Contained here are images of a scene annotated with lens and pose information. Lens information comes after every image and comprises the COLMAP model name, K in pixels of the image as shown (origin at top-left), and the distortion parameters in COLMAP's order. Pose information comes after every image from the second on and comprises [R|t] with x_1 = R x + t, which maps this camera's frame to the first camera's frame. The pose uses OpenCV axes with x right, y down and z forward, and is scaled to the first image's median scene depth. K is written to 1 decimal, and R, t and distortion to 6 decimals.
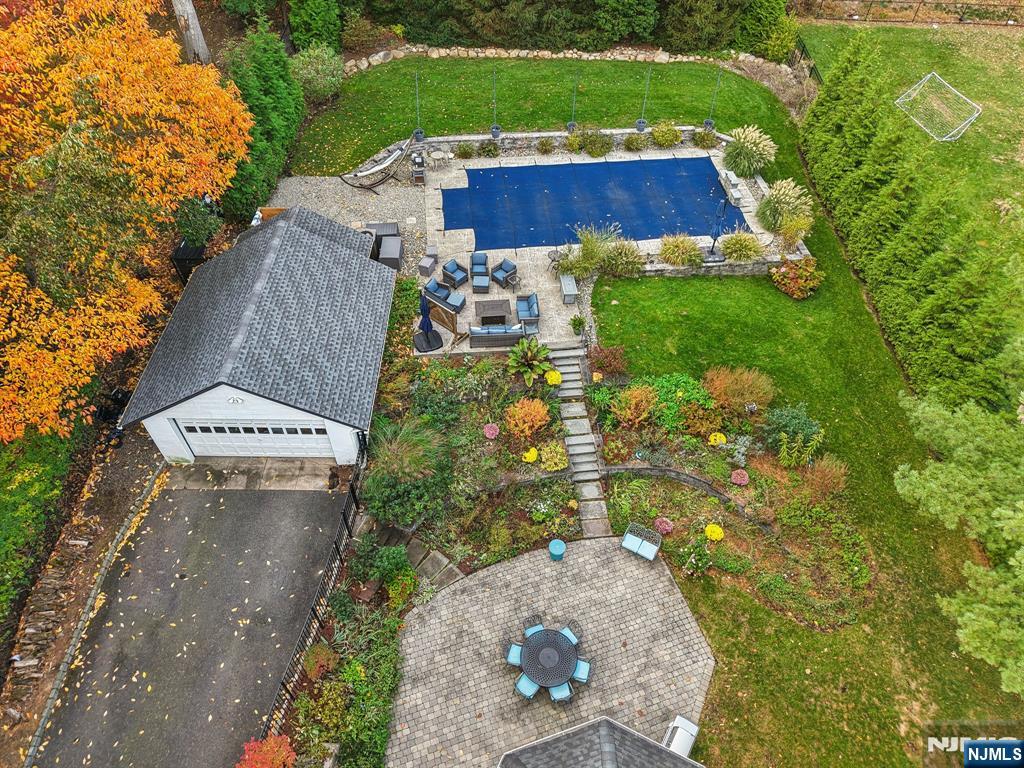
lens RADIAL K [[706.5, 0, 512.0], [0, 706.5, 384.0], [0, 0, 1]] dist [0.003642, -0.000761]
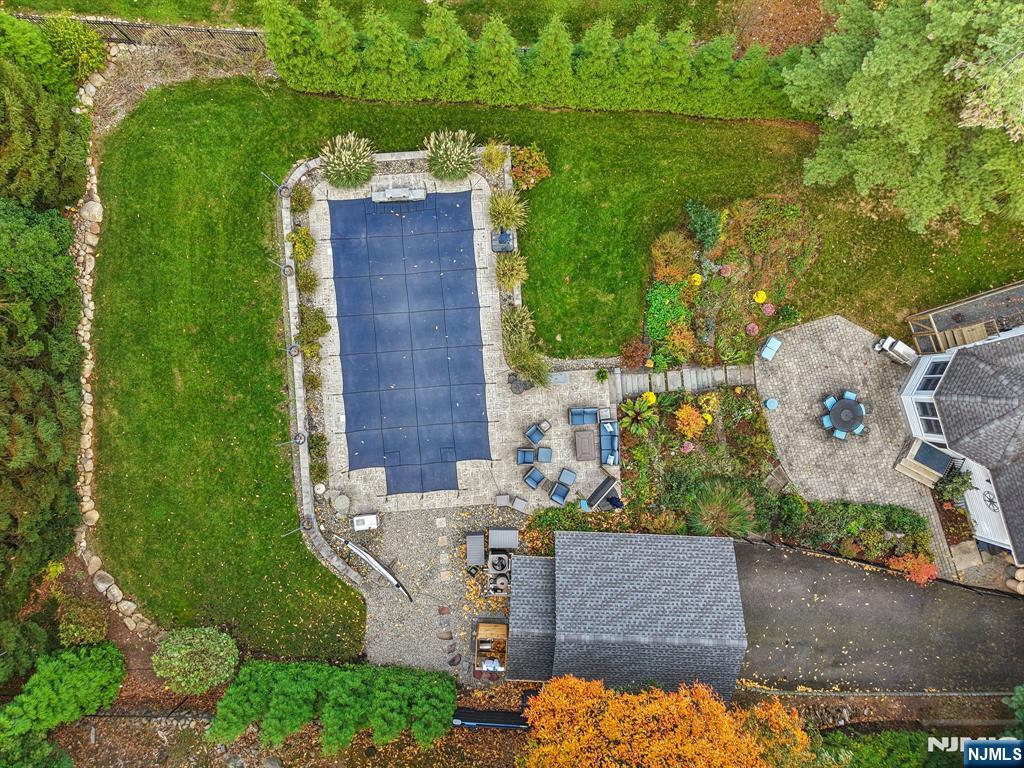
lens RADIAL K [[706.5, 0, 512.0], [0, 706.5, 384.0], [0, 0, 1]] dist [0.003642, -0.000761]
pose [[0.037759, -0.999229, -0.010713, 0.088649], [0.724669, 0.019999, 0.688807, -1.062422], [-0.688062, -0.033772, 0.724866, 0.245665]]
